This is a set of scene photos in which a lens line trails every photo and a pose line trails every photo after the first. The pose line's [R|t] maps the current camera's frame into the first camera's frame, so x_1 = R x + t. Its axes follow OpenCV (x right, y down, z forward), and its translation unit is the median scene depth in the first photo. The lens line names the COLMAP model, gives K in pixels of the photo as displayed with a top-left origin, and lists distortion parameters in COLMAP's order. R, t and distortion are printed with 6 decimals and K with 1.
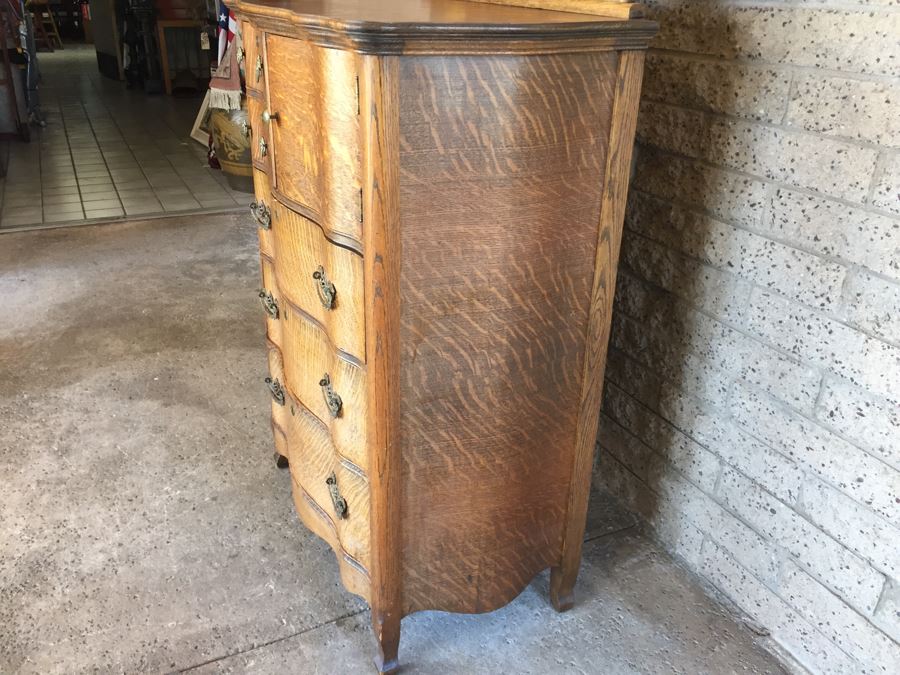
lens RADIAL K [[775.3, 0, 450.9], [0, 775.3, 335.7], [0, 0, 1]] dist [0.095751, -0.146247]
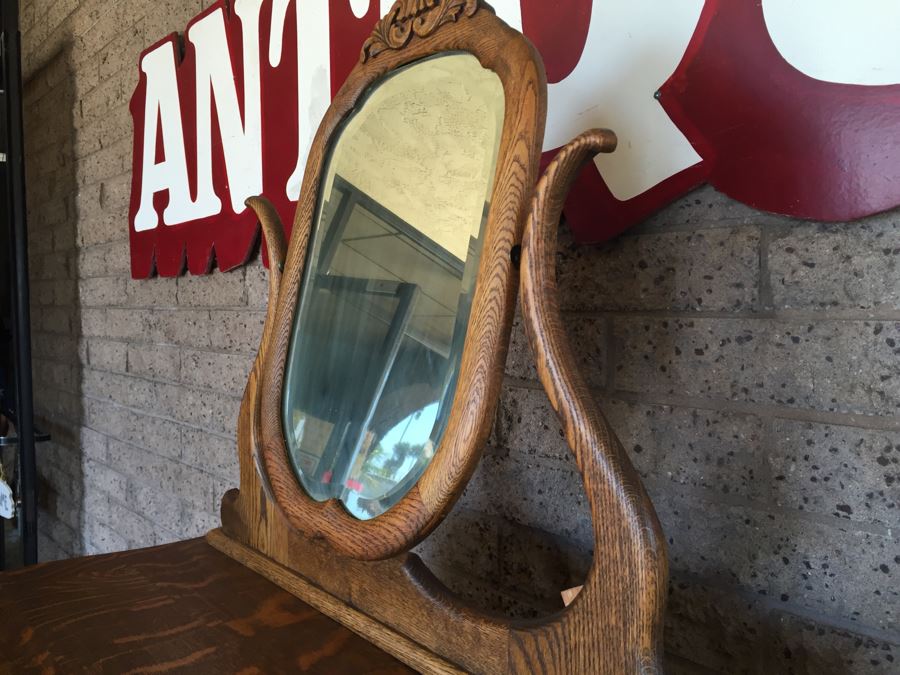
lens RADIAL K [[774.6, 0, 450.6], [0, 774.6, 333.6], [0, 0, 1]] dist [0.099094, -0.149704]
pose [[0.969843, -0.043094, 0.239890, 0.007221], [0.128668, 0.926443, -0.353763, -0.412132], [-0.206999, 0.373961, 0.904049, 0.454397]]
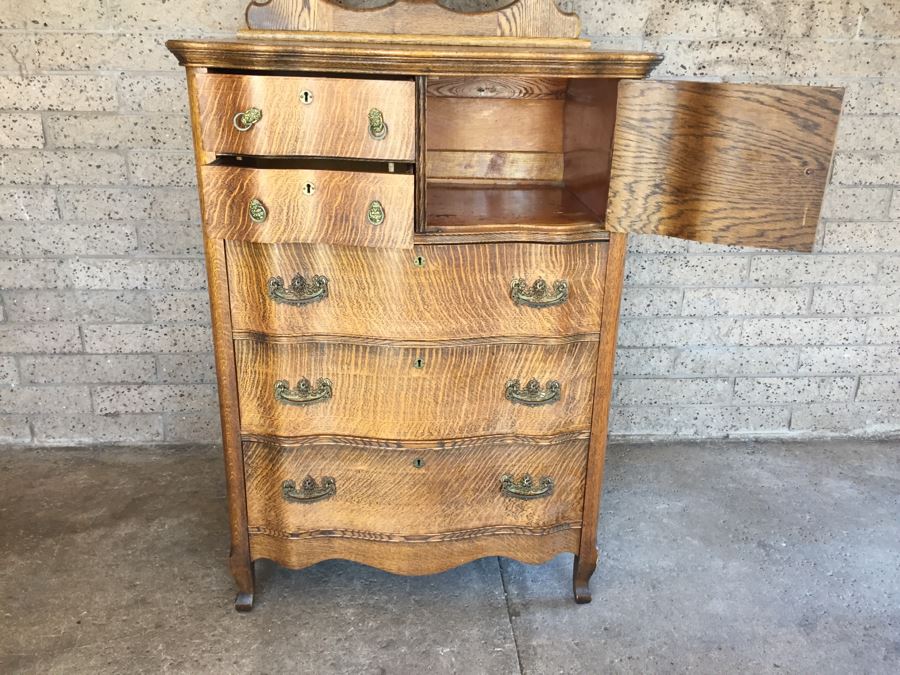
lens RADIAL K [[801.1, 0, 452.0], [0, 801.1, 362.7], [0, 0, 1]] dist [0.121117, -0.148977]
pose [[0.369697, -0.357800, 0.857498, -1.120635], [0.383577, 0.899342, 0.209886, -0.217321], [-0.846281, 0.251322, 0.469728, 0.484473]]
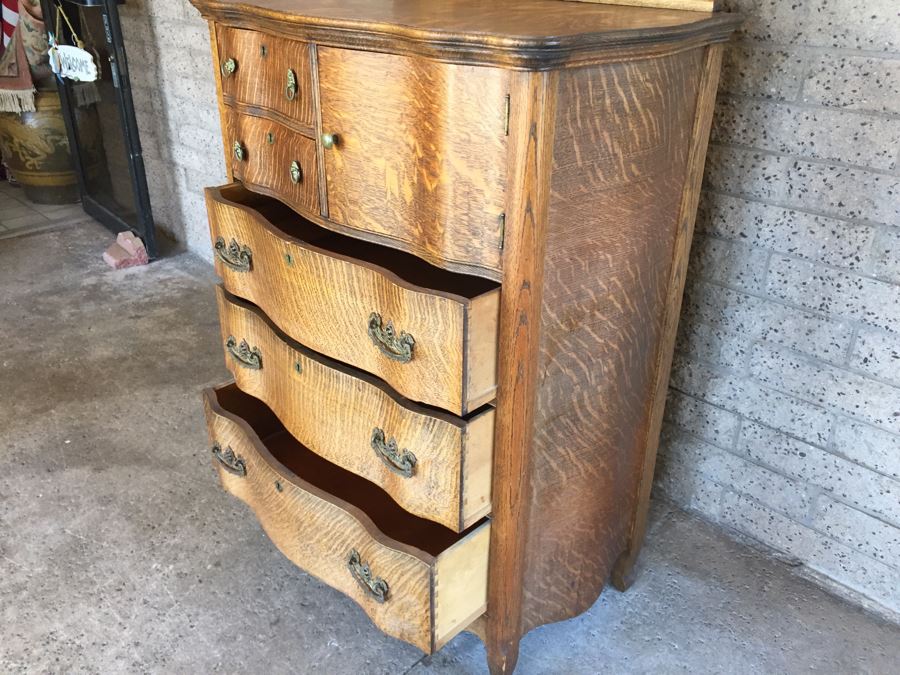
lens RADIAL K [[774.6, 0, 450.6], [0, 774.6, 333.6], [0, 0, 1]] dist [0.099094, -0.149704]
pose [[0.946181, -0.161963, 0.280195, -0.339564], [0.151056, 0.986688, 0.060246, -0.084241], [-0.286223, -0.014679, 0.958051, 0.096981]]
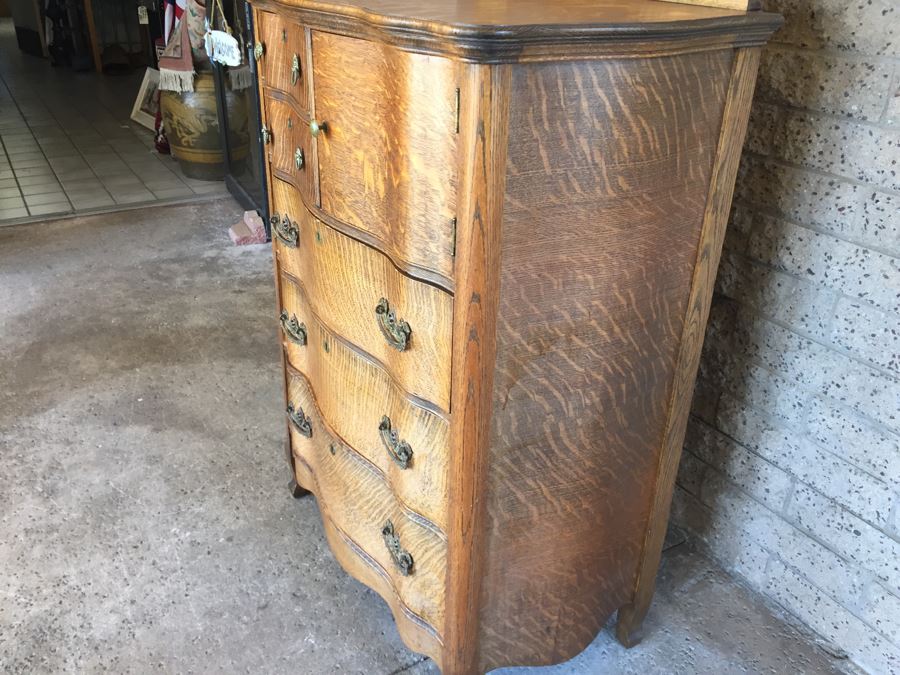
lens RADIAL K [[774.6, 0, 450.6], [0, 774.6, 333.6], [0, 0, 1]] dist [0.099094, -0.149704]
pose [[0.996073, -0.041137, 0.078393, -0.142810], [0.038346, 0.998587, 0.036783, -0.069714], [-0.079795, -0.033633, 0.996244, 0.109934]]
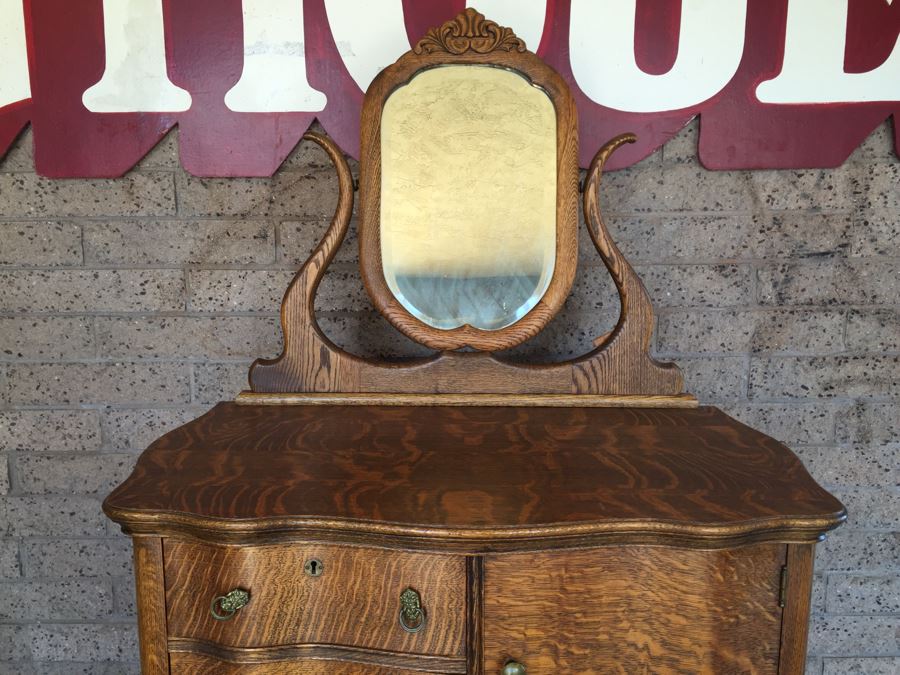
lens RADIAL K [[774.6, 0, 450.6], [0, 774.6, 333.6], [0, 0, 1]] dist [0.099094, -0.149704]
pose [[0.434212, -0.174887, 0.883671, -0.685088], [0.389150, 0.921131, -0.008917, -0.485745], [-0.812418, 0.347752, 0.468023, 0.567328]]
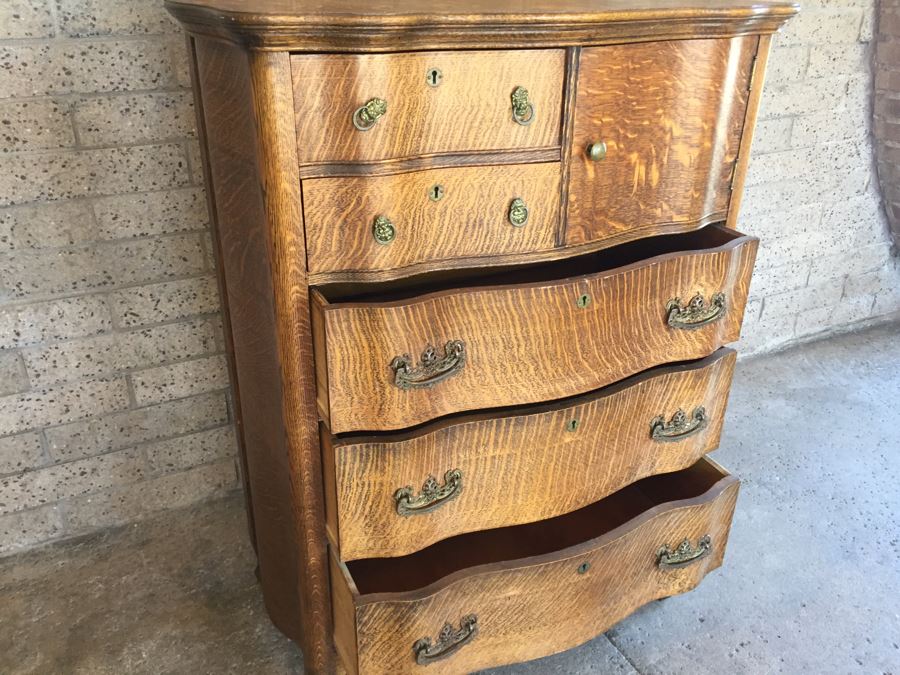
lens RADIAL K [[769.8, 0, 449.4], [0, 769.8, 333.2], [0, 0, 1]] dist [0.106487, -0.156154]
pose [[-0.008497, -0.459305, 0.888238, -0.894950], [0.412016, 0.807757, 0.421630, -0.462049], [-0.911137, 0.369551, 0.182377, 0.936968]]
